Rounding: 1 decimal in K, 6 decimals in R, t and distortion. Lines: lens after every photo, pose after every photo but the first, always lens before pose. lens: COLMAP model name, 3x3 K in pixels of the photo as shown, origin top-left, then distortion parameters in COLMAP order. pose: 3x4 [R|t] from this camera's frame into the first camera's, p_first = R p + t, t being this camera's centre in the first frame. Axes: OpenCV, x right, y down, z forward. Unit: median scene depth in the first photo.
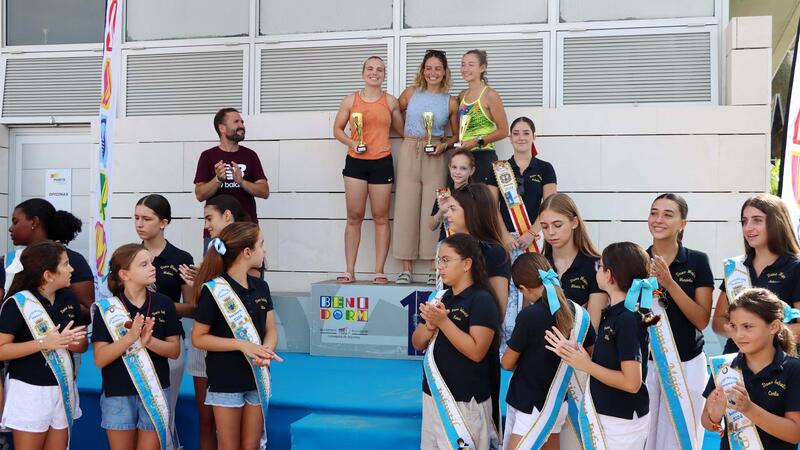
lens RADIAL K [[1043.1, 0, 403.7], [0, 1043.1, 243.3], [0, 0, 1]] dist [0.019781, 0.000000]
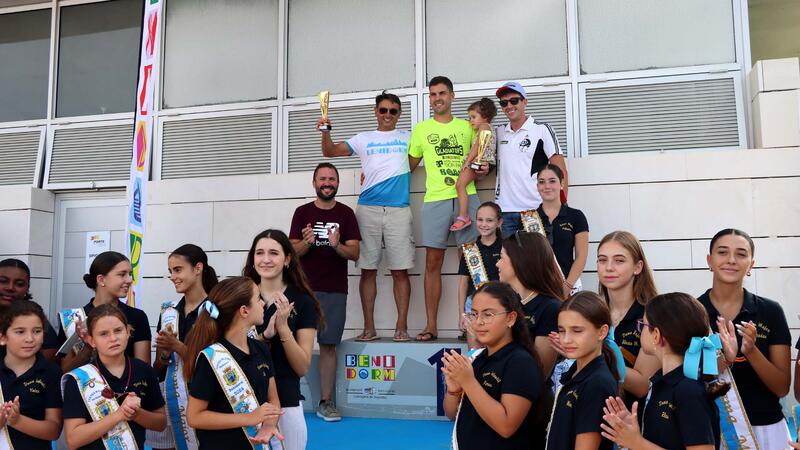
lens RADIAL K [[863.2, 0, 385.0], [0, 863.2, 193.1], [0, 0, 1]] dist [-0.047503, 0.000000]
pose [[0.997581, -0.025956, -0.064482, 0.012110], [0.018411, 0.993200, -0.114955, -0.005962], [0.067027, 0.113490, 0.991276, 0.181448]]
